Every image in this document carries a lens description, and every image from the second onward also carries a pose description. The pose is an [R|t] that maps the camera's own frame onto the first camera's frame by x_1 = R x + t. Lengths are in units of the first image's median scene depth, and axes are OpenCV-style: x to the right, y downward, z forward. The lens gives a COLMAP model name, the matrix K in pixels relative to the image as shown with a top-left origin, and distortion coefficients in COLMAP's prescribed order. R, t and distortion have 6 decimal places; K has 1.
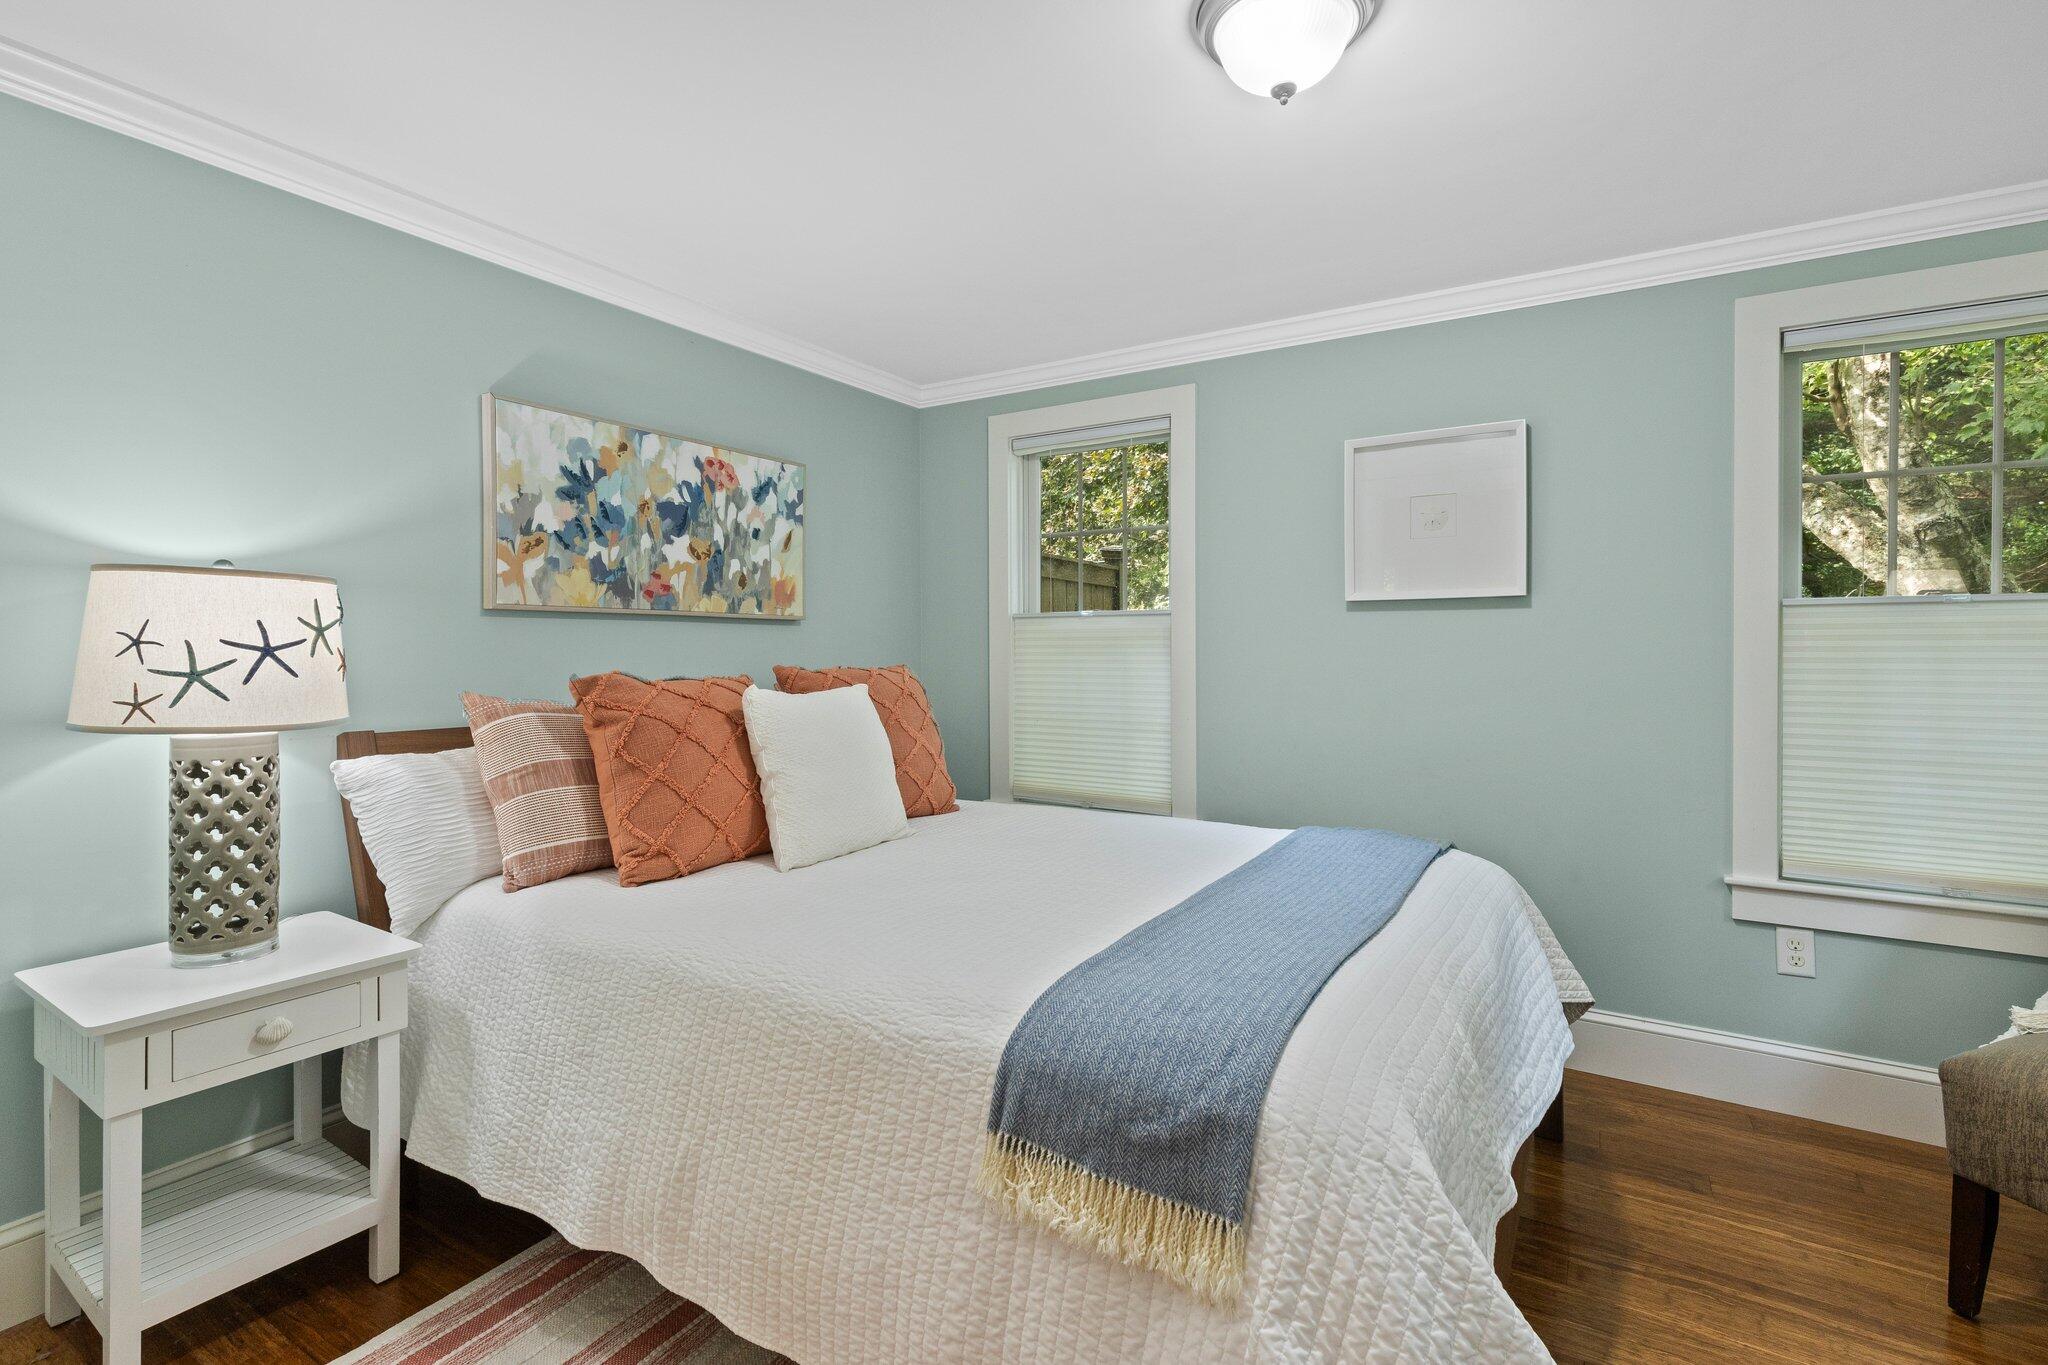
lens RADIAL K [[914.6, 0, 1031.5], [0, 914.6, 656.6], [0, 0, 1]] dist [-0.000918, 0.000191]
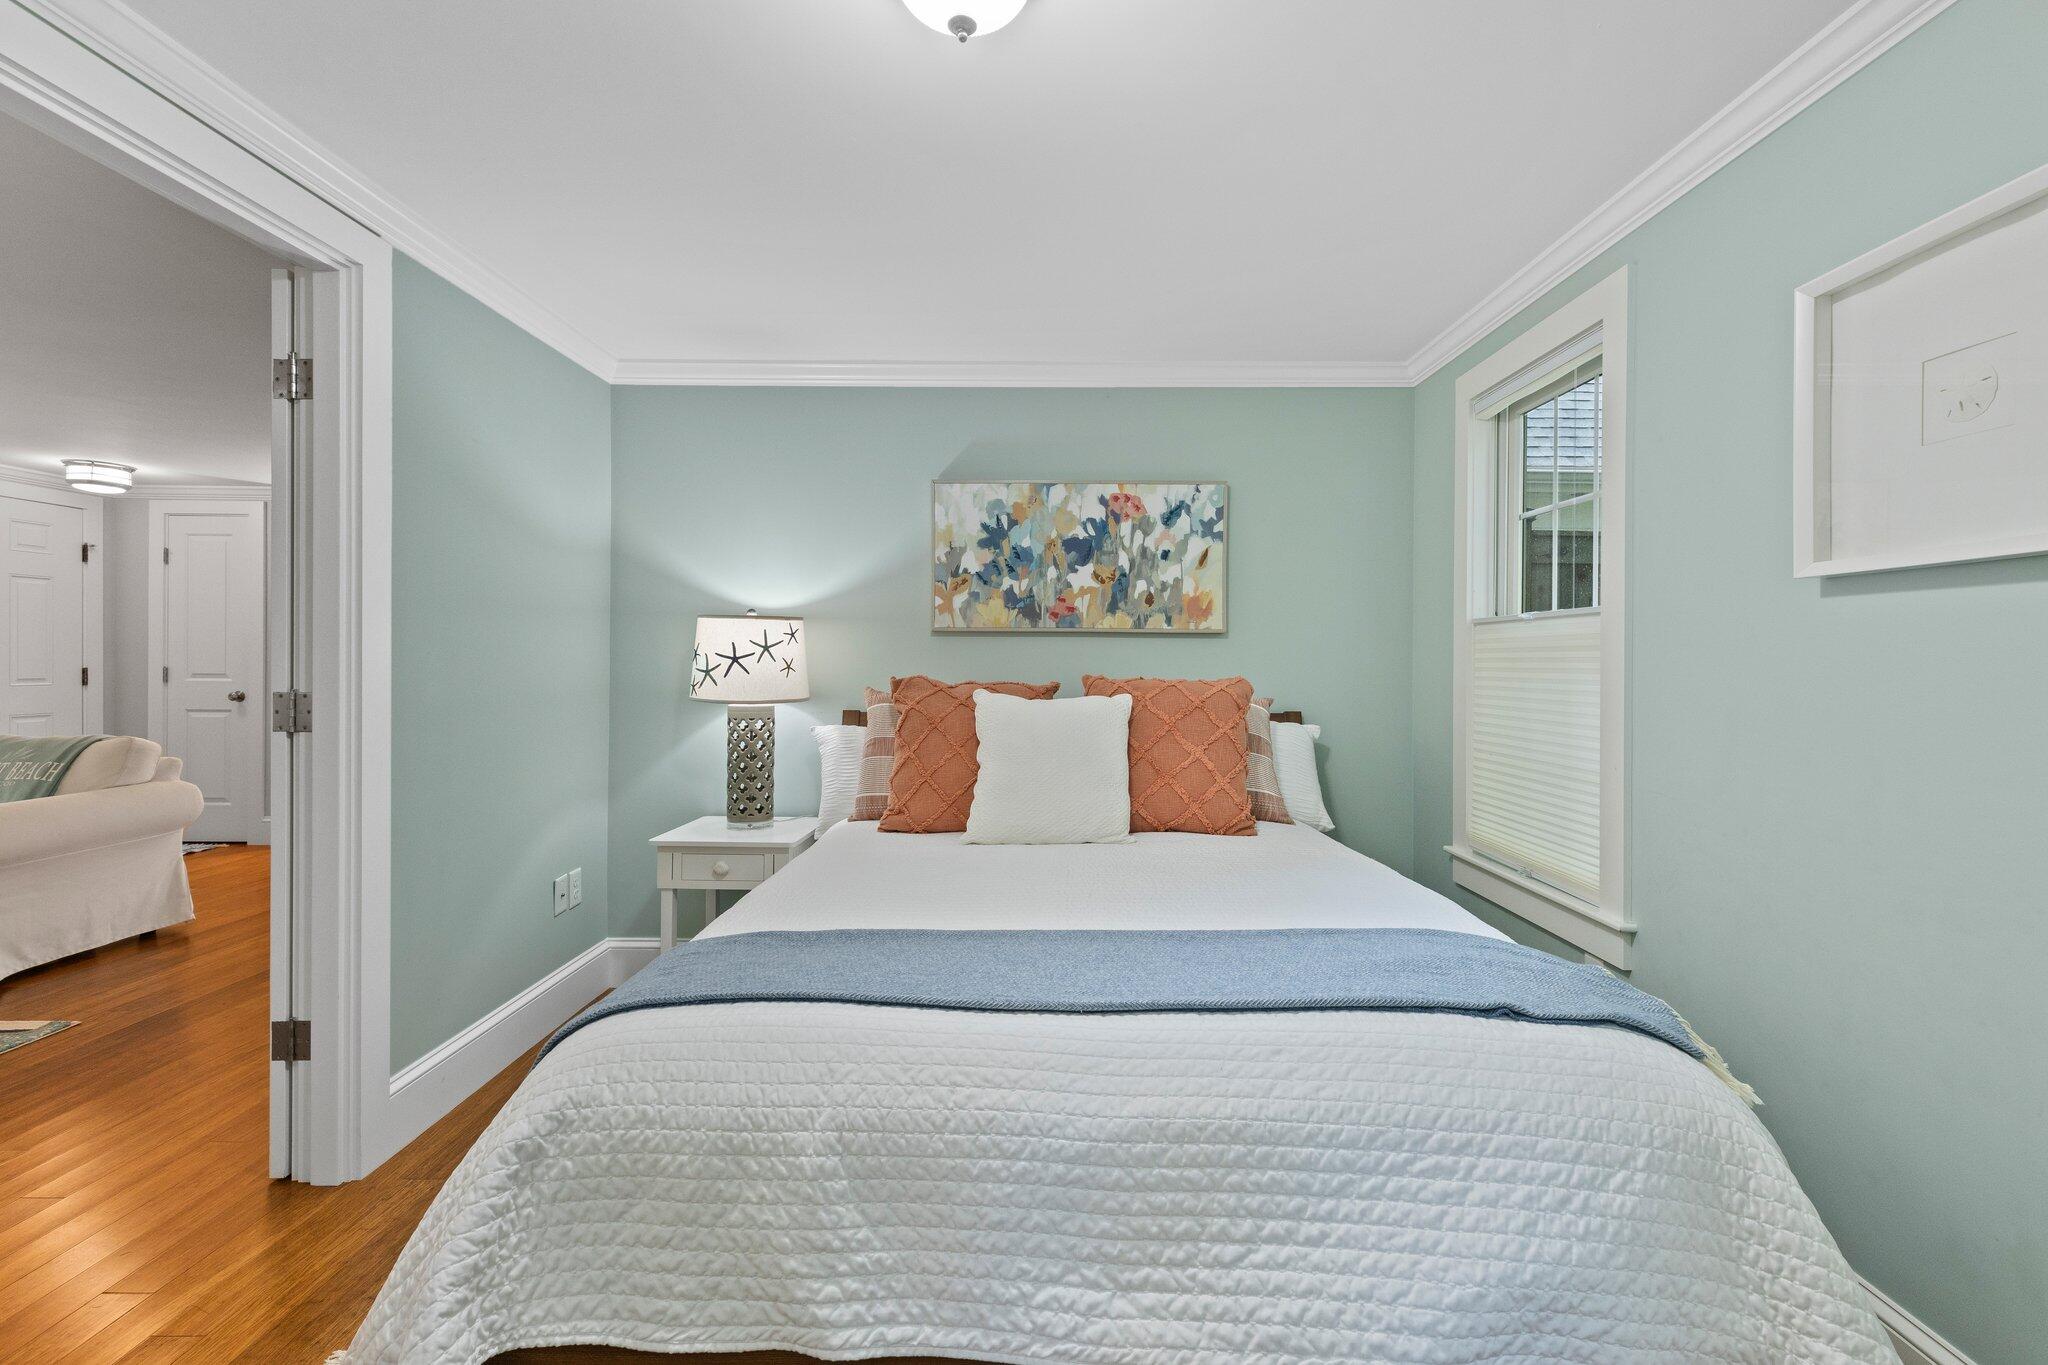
lens RADIAL K [[914.6, 0, 1031.5], [0, 914.6, 656.6], [0, 0, 1]] dist [-0.000918, 0.000191]
pose [[0.521616, -0.000340, -0.853181, 0.598104], [-0.013280, 0.999876, -0.008517, -0.002131], [0.853077, 0.015773, 0.521546, 0.327901]]
